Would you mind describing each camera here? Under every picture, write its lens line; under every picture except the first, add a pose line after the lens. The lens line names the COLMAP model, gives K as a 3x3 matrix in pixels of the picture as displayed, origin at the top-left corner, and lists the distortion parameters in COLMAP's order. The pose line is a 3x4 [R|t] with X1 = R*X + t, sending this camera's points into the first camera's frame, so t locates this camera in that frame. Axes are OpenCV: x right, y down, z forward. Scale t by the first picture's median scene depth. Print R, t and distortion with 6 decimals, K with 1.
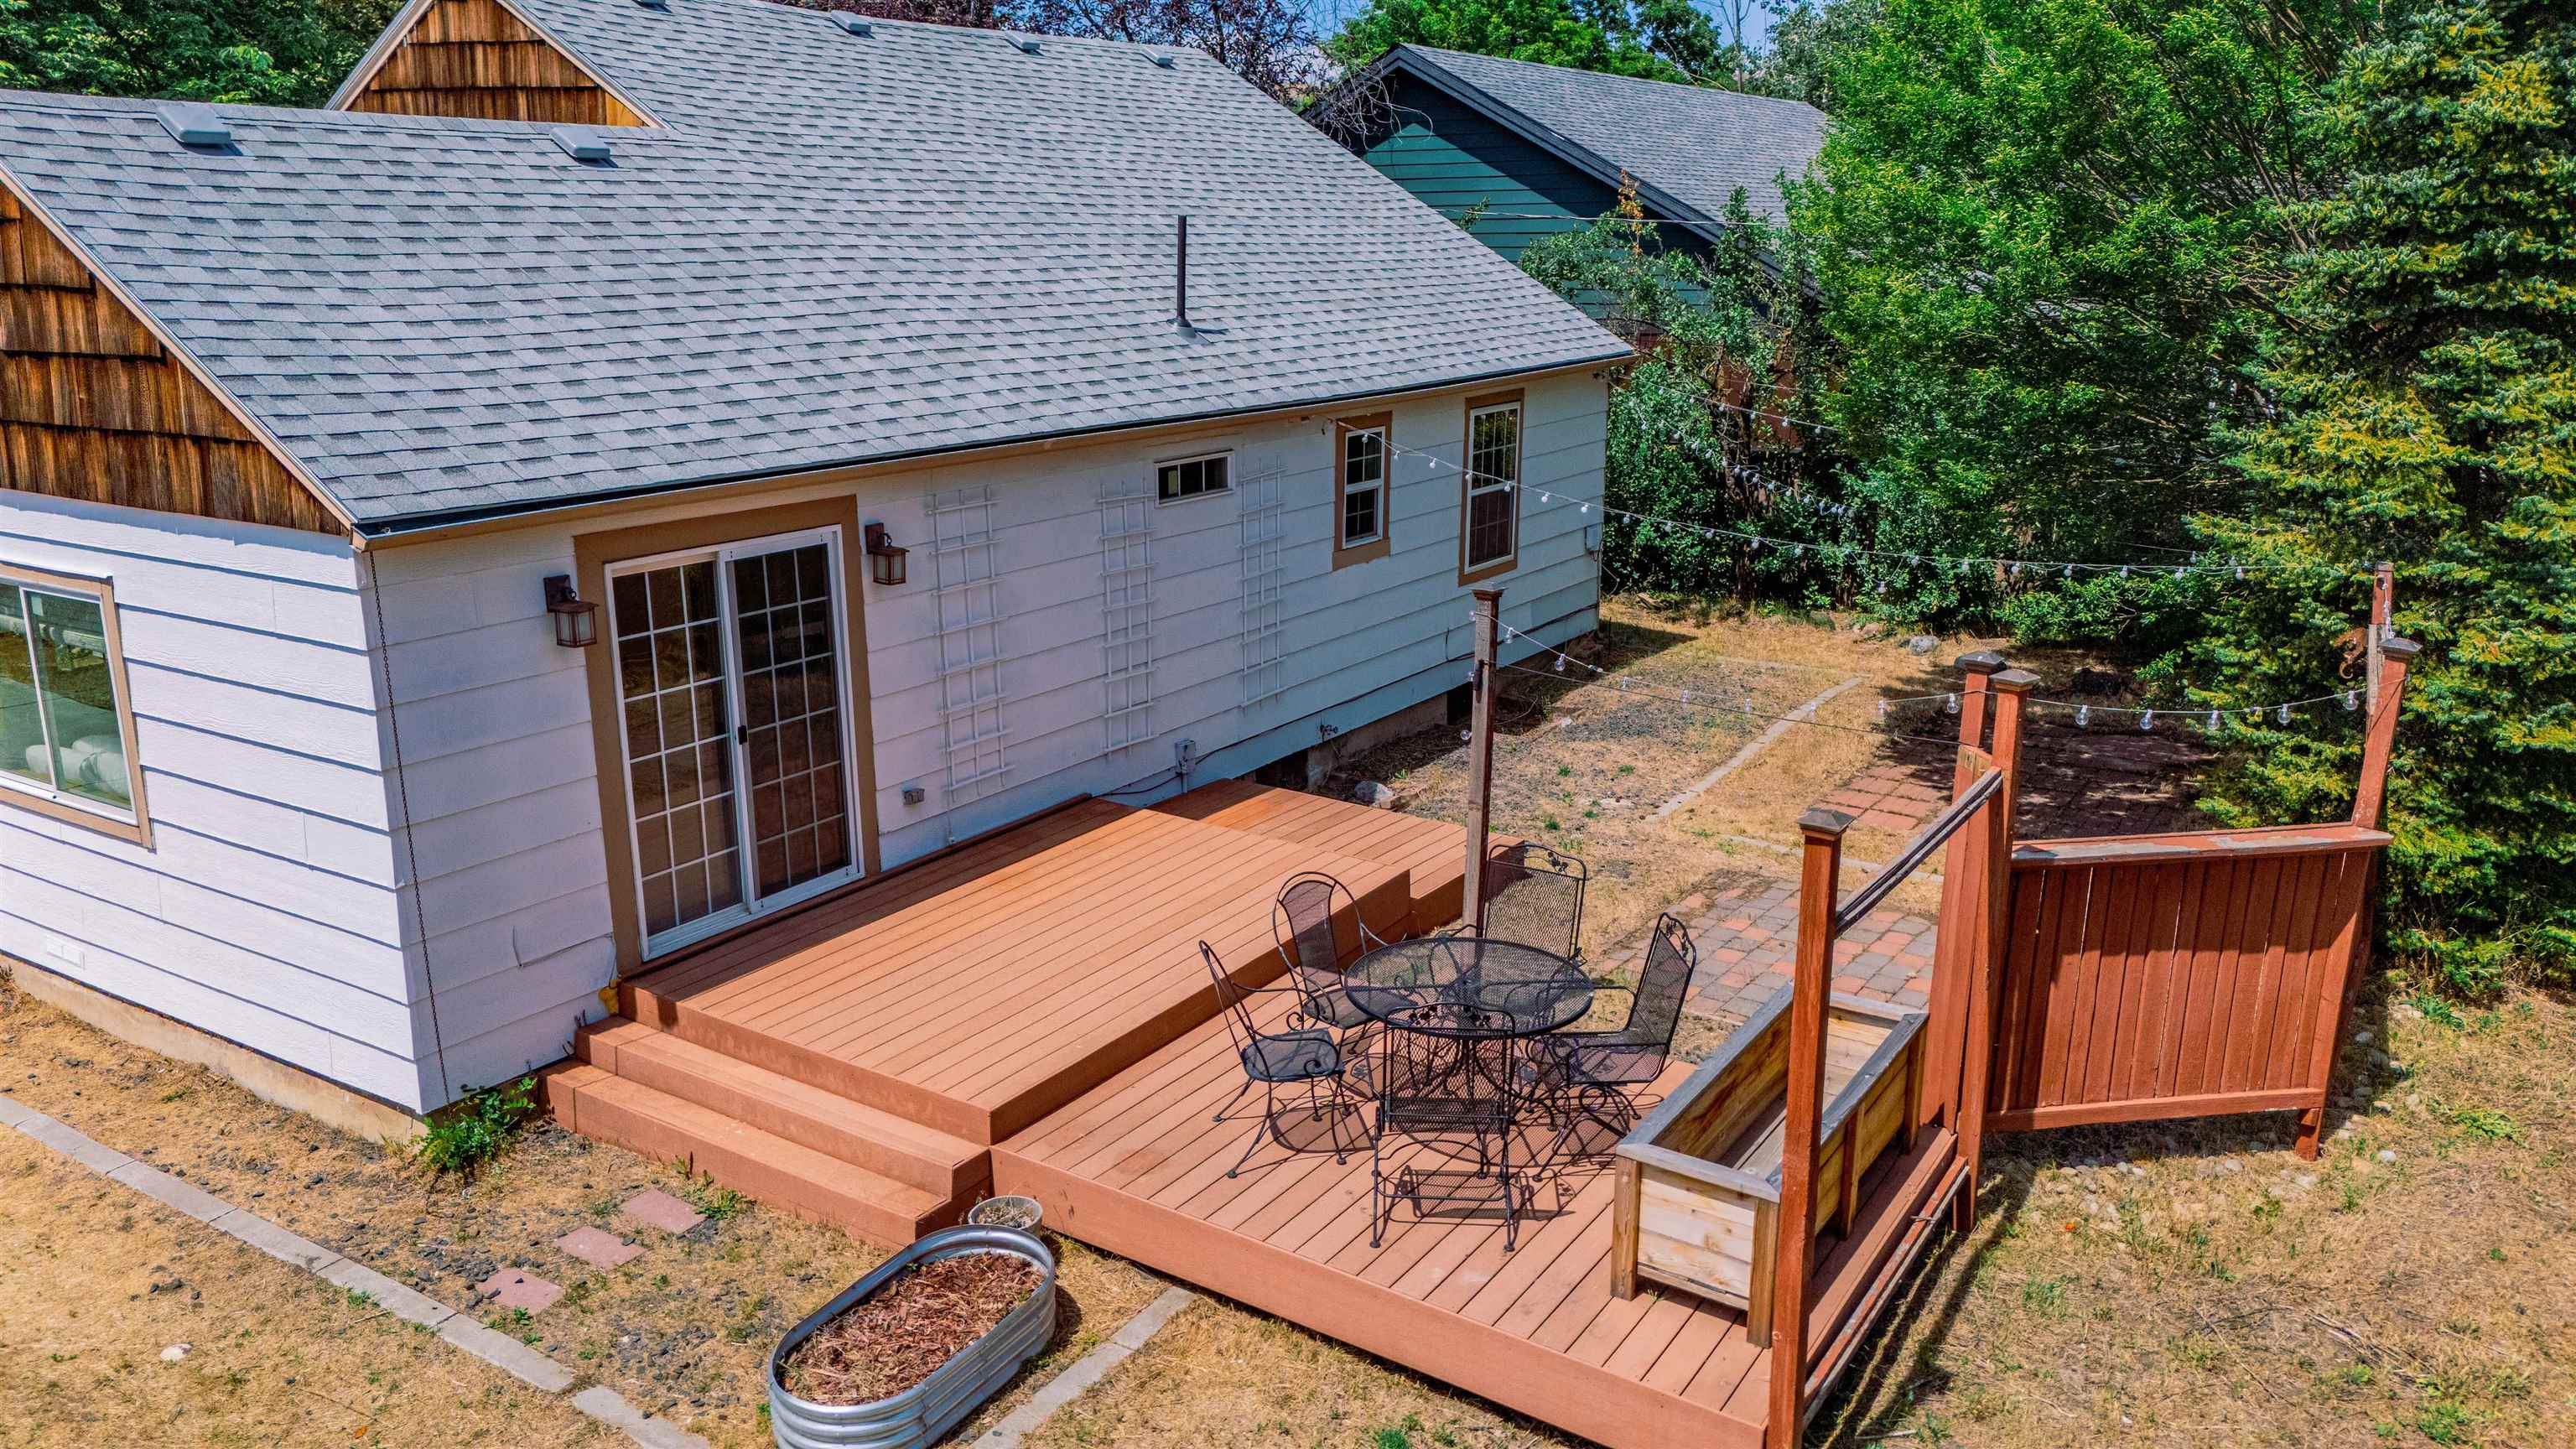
lens RADIAL K [[1888.2, 0, 1286.0], [0, 1888.2, 720.4], [0, 0, 1]] dist [0.075577, -0.071092]
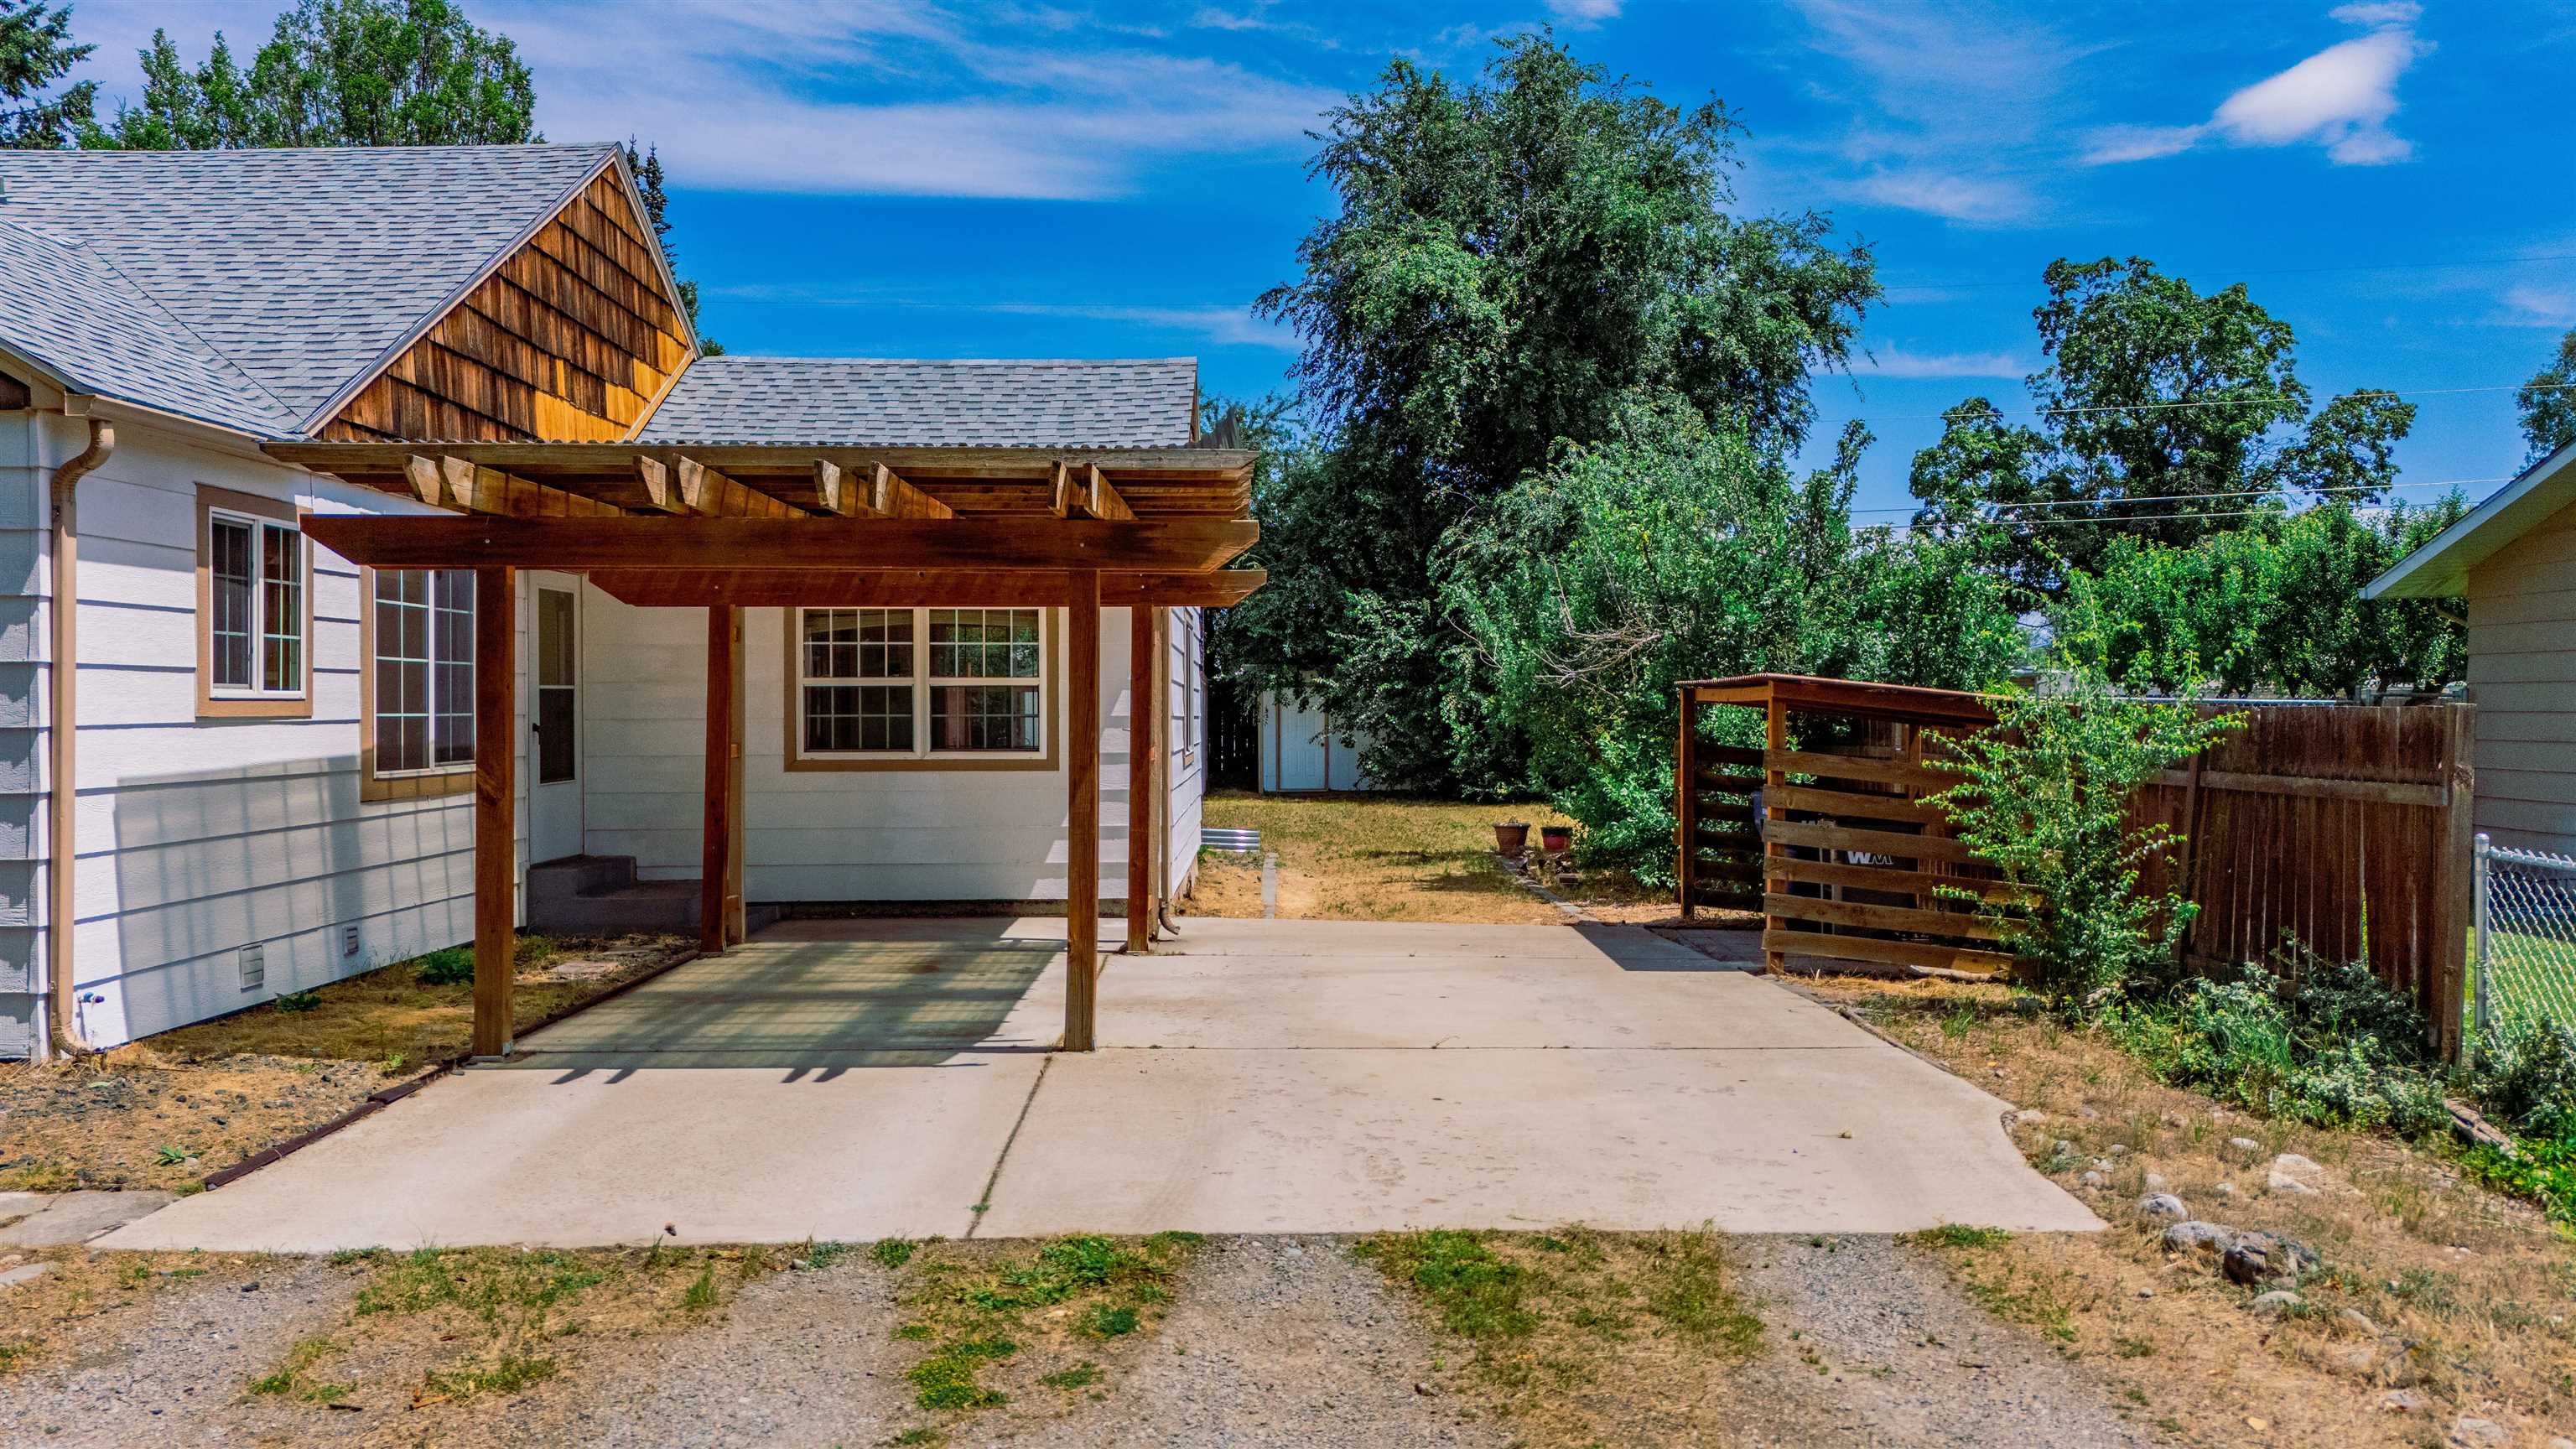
lens RADIAL K [[1888.2, 0, 1289.9], [0, 1888.2, 727.5], [0, 0, 1]] dist [0.075577, -0.071092]
pose [[-0.550145, -0.006176, 0.835046, -2.043591], [0.210810, 0.966557, 0.146035, -0.204048], [-0.808022, 0.256377, -0.530445, 1.772449]]
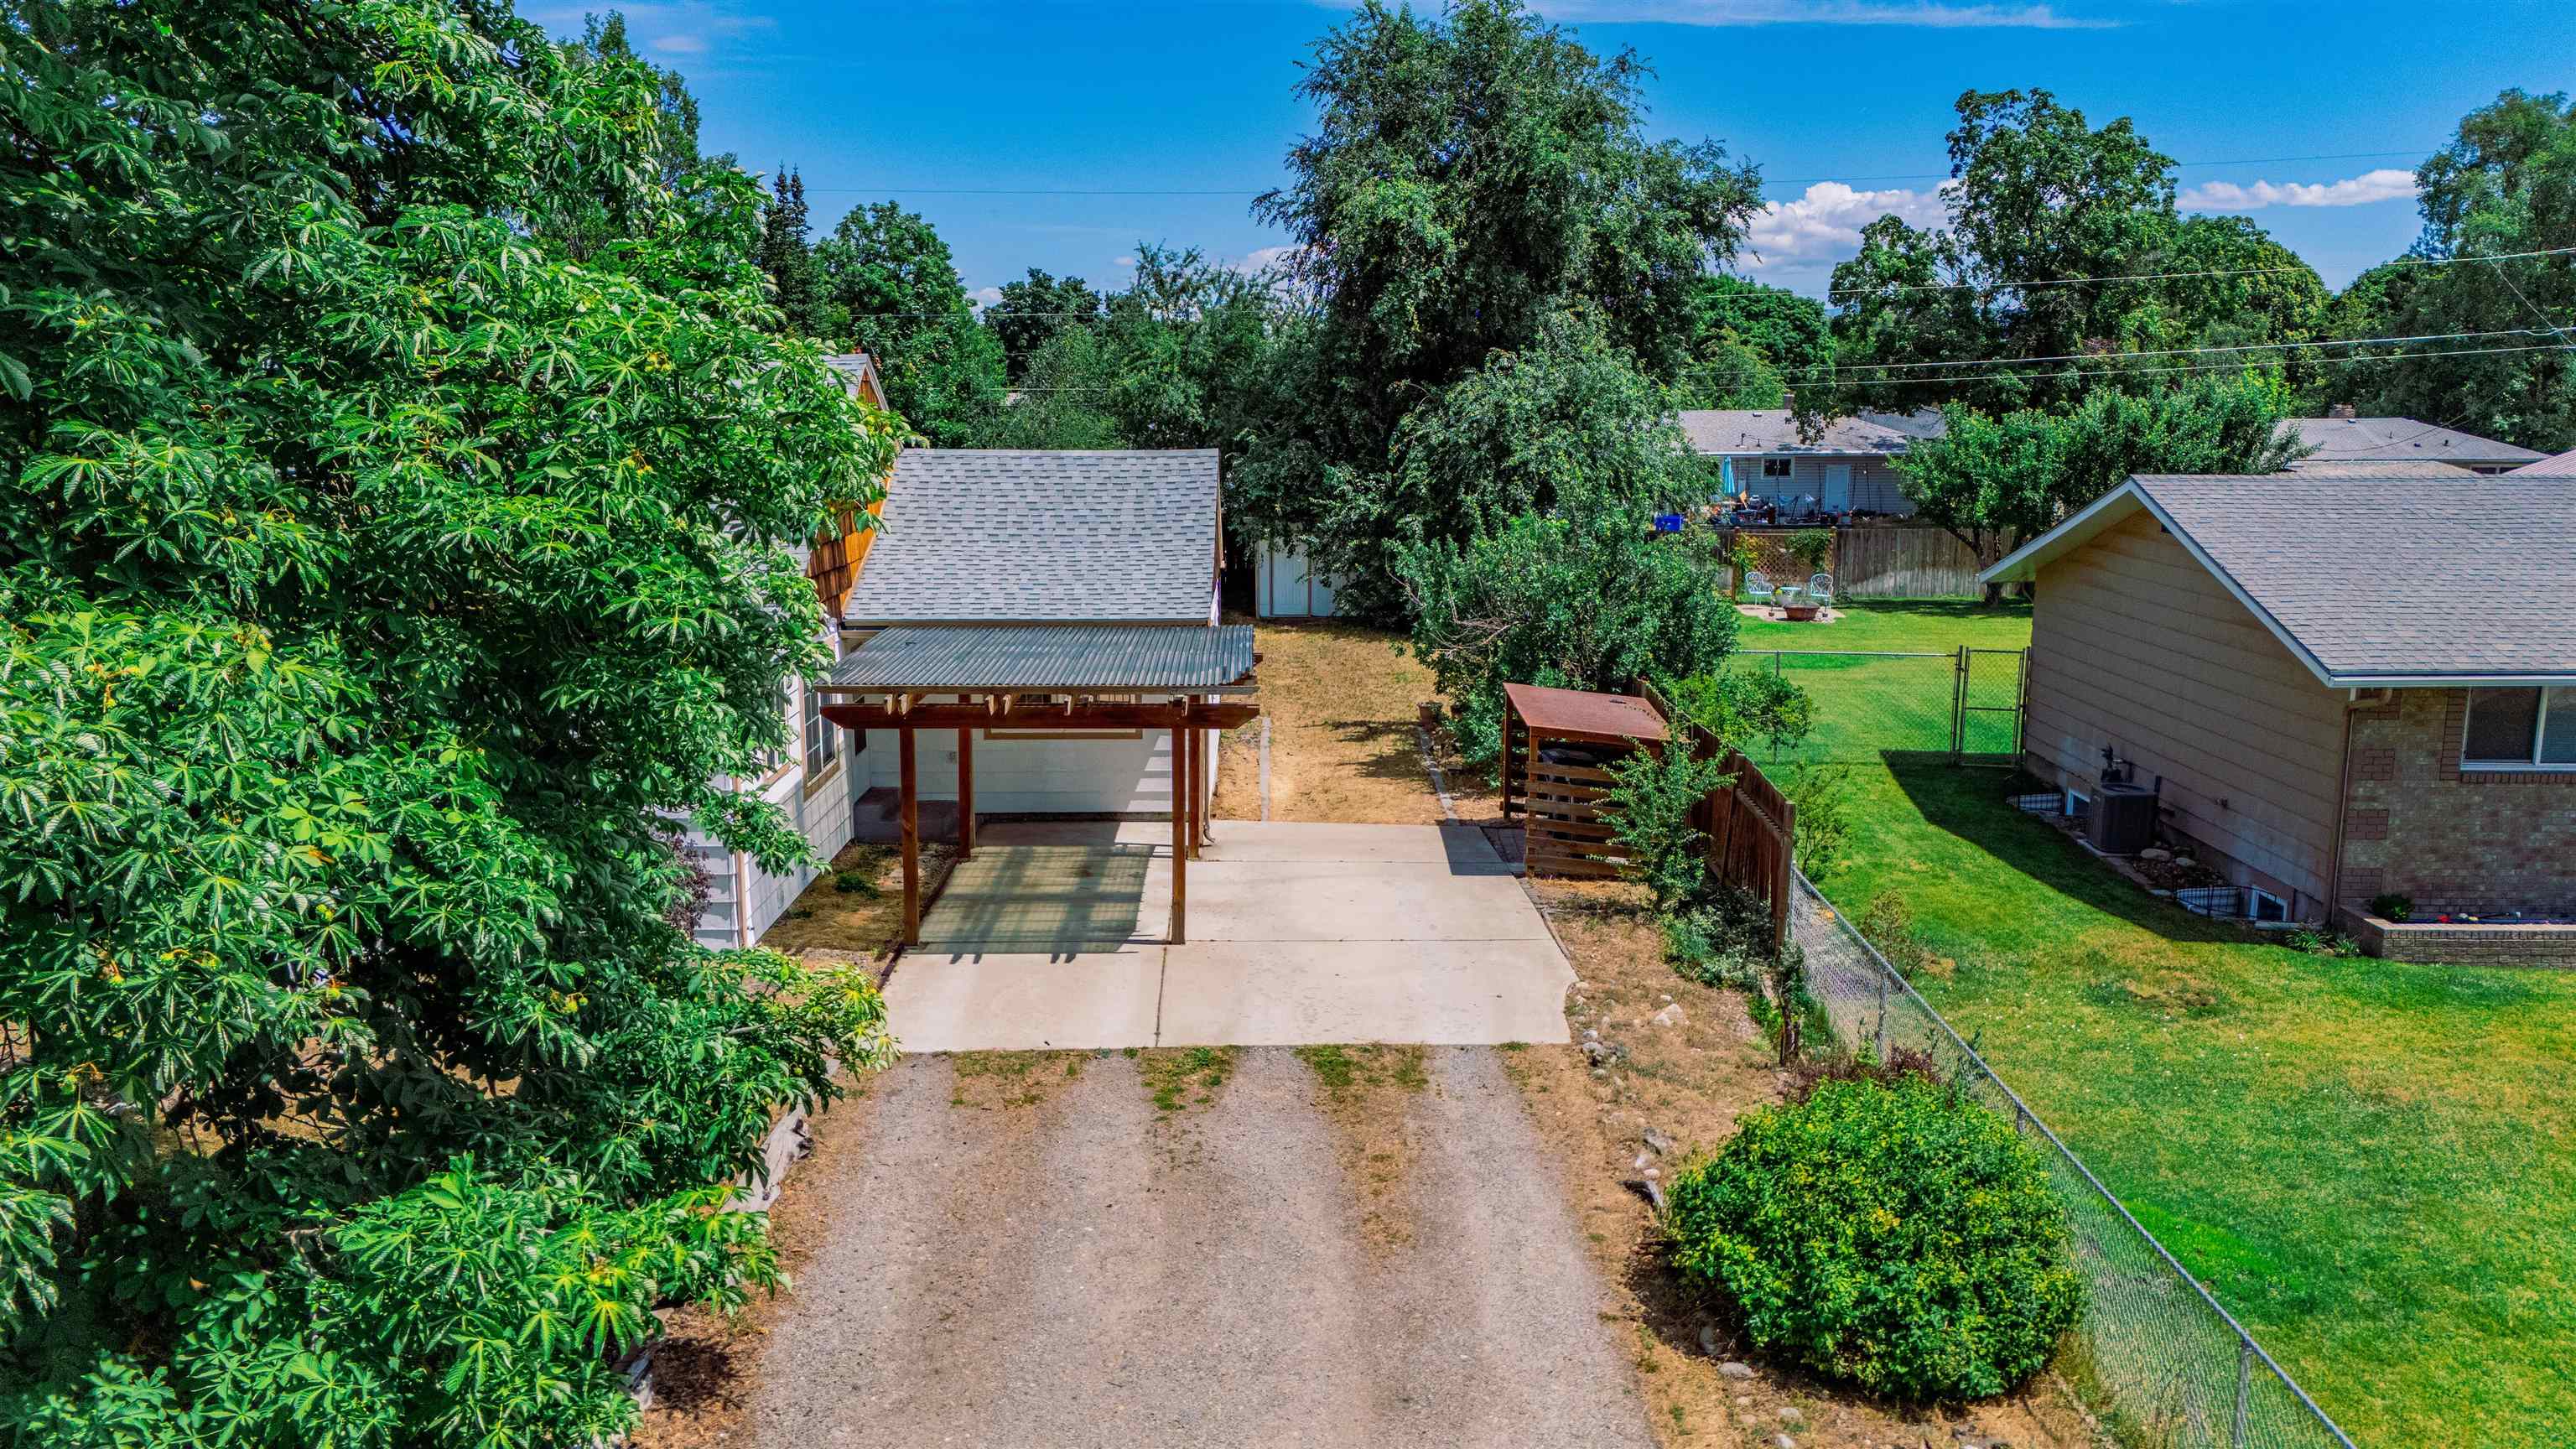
lens RADIAL K [[1888.2, 0, 1284.0], [0, 1888.2, 724.4], [0, 0, 1]] dist [0.075577, -0.071092]
pose [[-0.549589, -0.146049, 0.822570, -2.842979], [0.210653, 0.928561, 0.305613, -0.709804], [-0.808441, 0.341238, -0.479562, 2.171577]]
